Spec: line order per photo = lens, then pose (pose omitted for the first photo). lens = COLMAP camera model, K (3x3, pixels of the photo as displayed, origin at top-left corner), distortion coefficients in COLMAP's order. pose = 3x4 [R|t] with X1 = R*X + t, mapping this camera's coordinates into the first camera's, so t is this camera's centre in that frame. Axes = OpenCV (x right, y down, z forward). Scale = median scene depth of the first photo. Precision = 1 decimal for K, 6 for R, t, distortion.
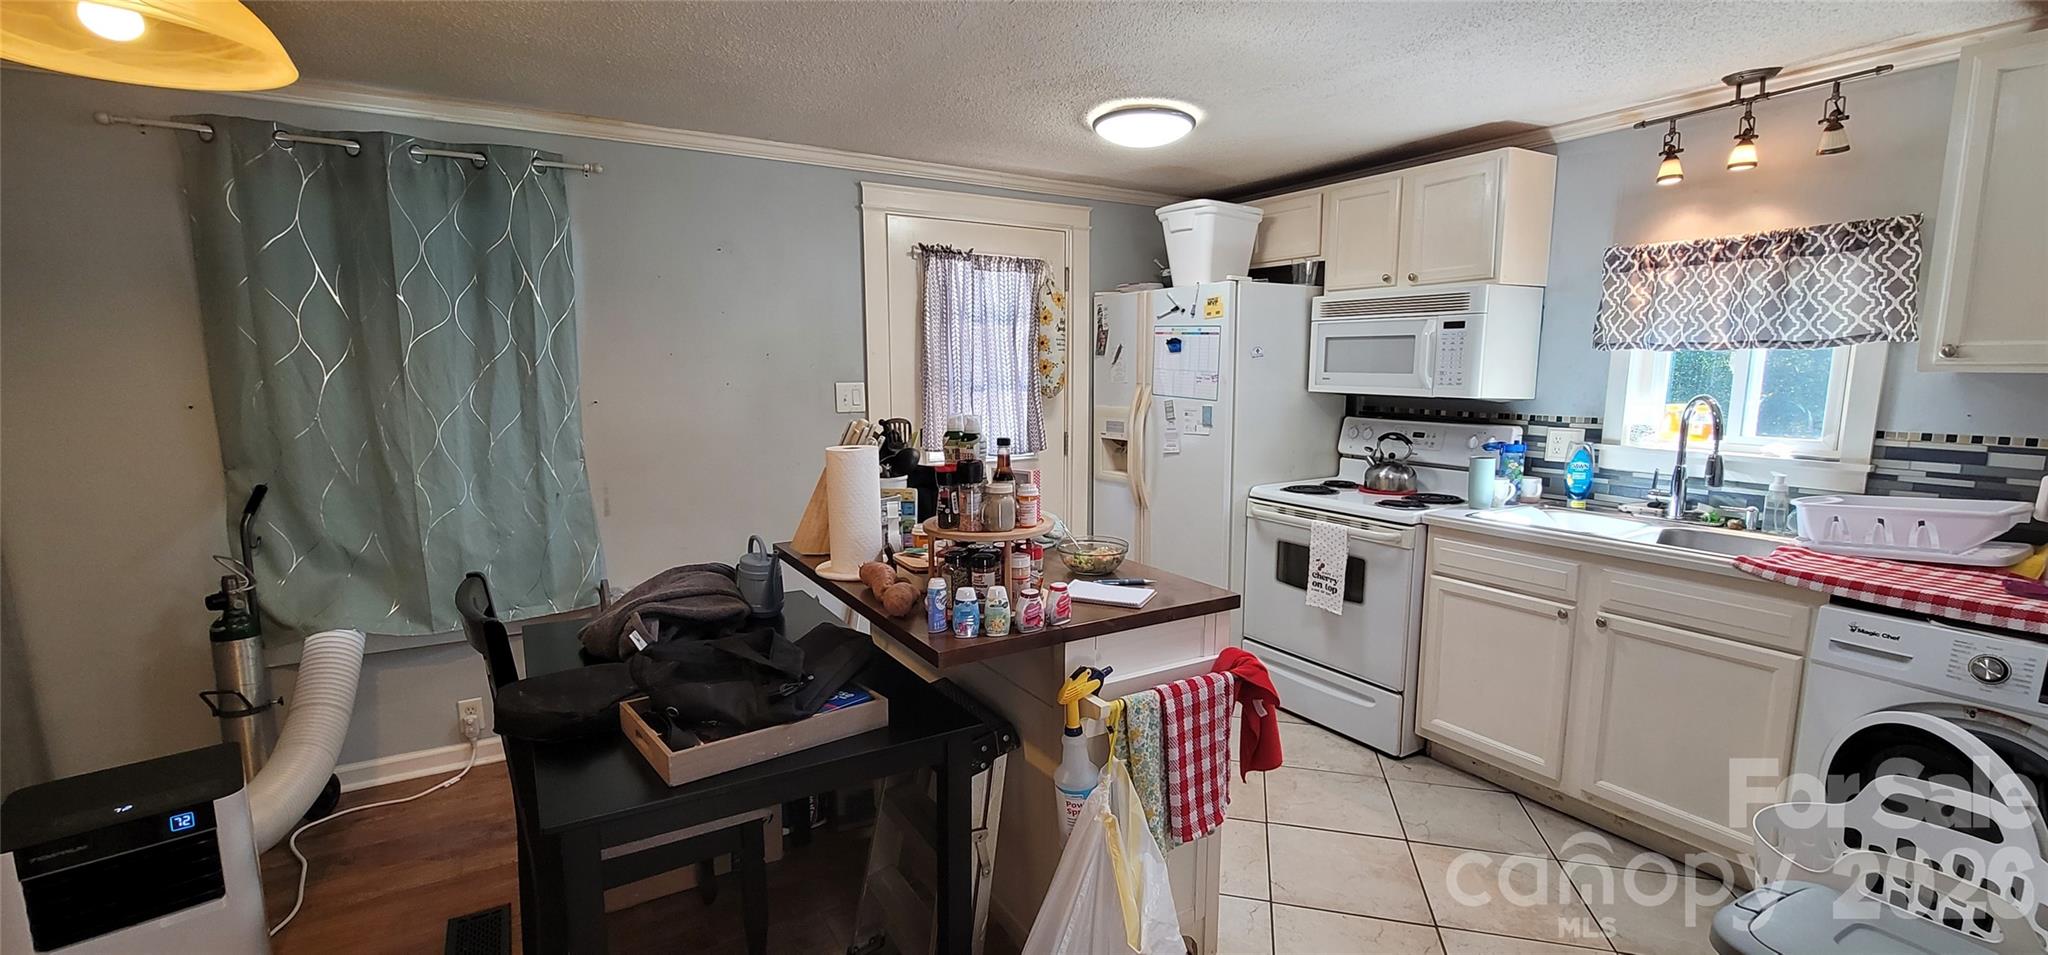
lens RADIAL K [[830.4, 0, 1017.0], [0, 830.4, 486.5], [0, 0, 1]] dist [-0.007027, -0.000047]
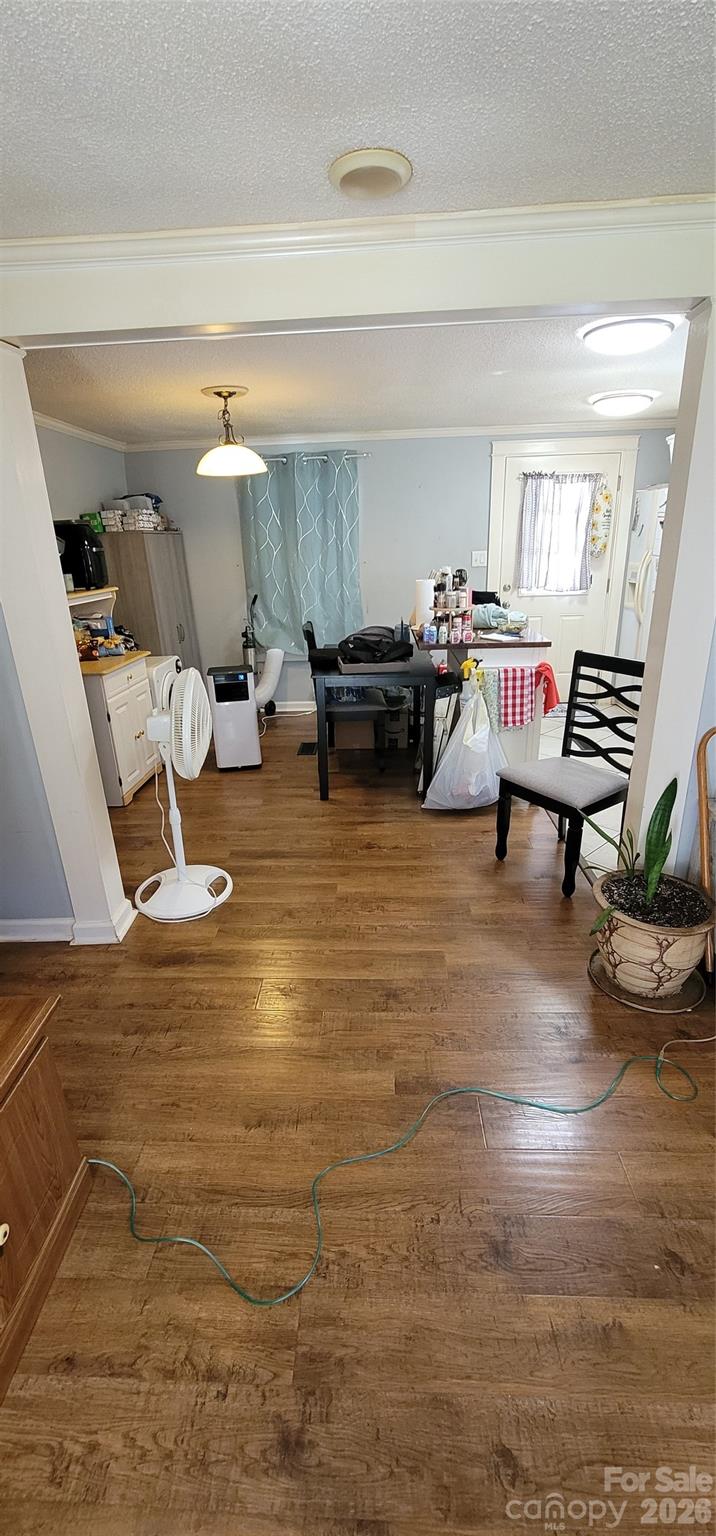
lens RADIAL K [[622.8, 0, 343.4], [0, 622.8, 775.5], [0, 0, 1]] dist [-0.007027, -0.000047]
pose [[0.825559, 0.175643, -0.536286, 0.567084], [-0.047669, 0.968637, 0.243864, 0.063928], [0.562299, -0.175760, 0.808040, -0.645393]]
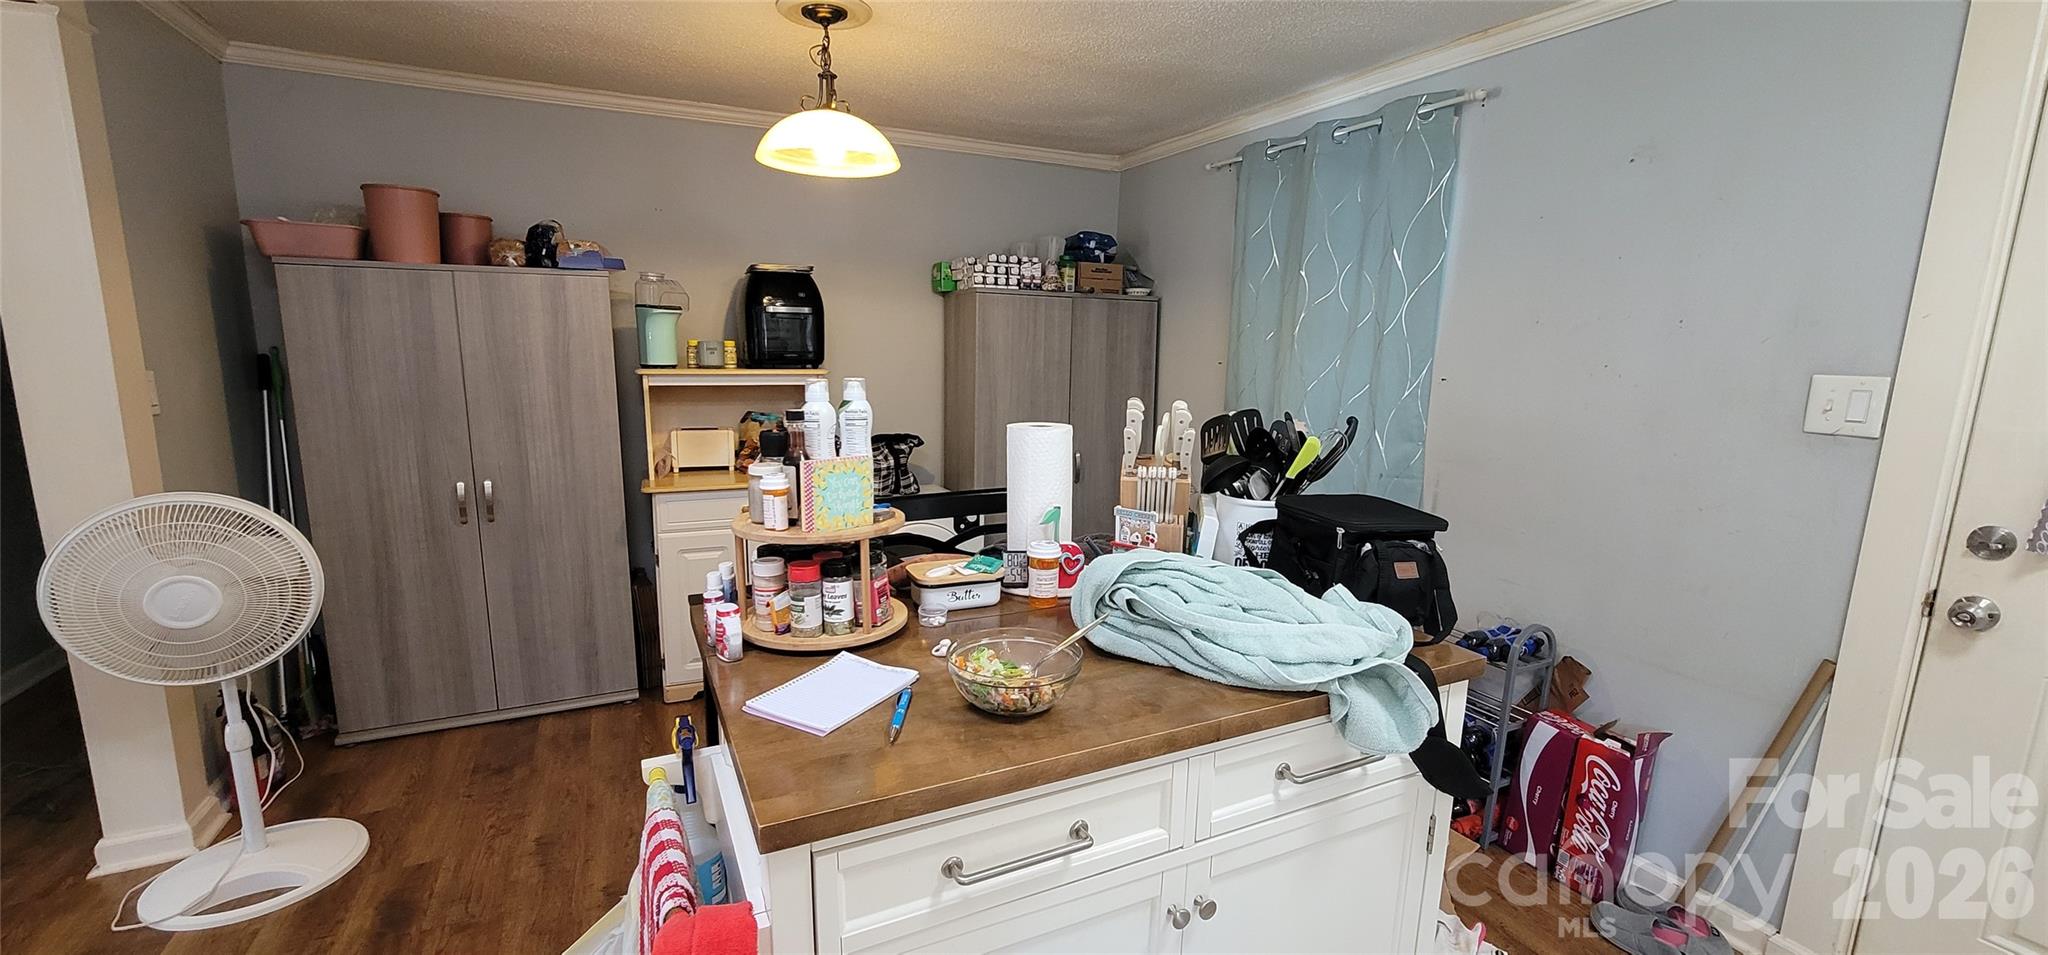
lens RADIAL K [[830.4, 0, 1017.0], [0, 830.4, 486.5], [0, 0, 1]] dist [-0.007027, -0.000047]
pose [[-0.091359, 0.177530, -0.979866, 0.451735], [-0.159580, 0.968654, 0.190378, -0.097073], [0.982948, 0.173760, -0.060165, 0.730912]]
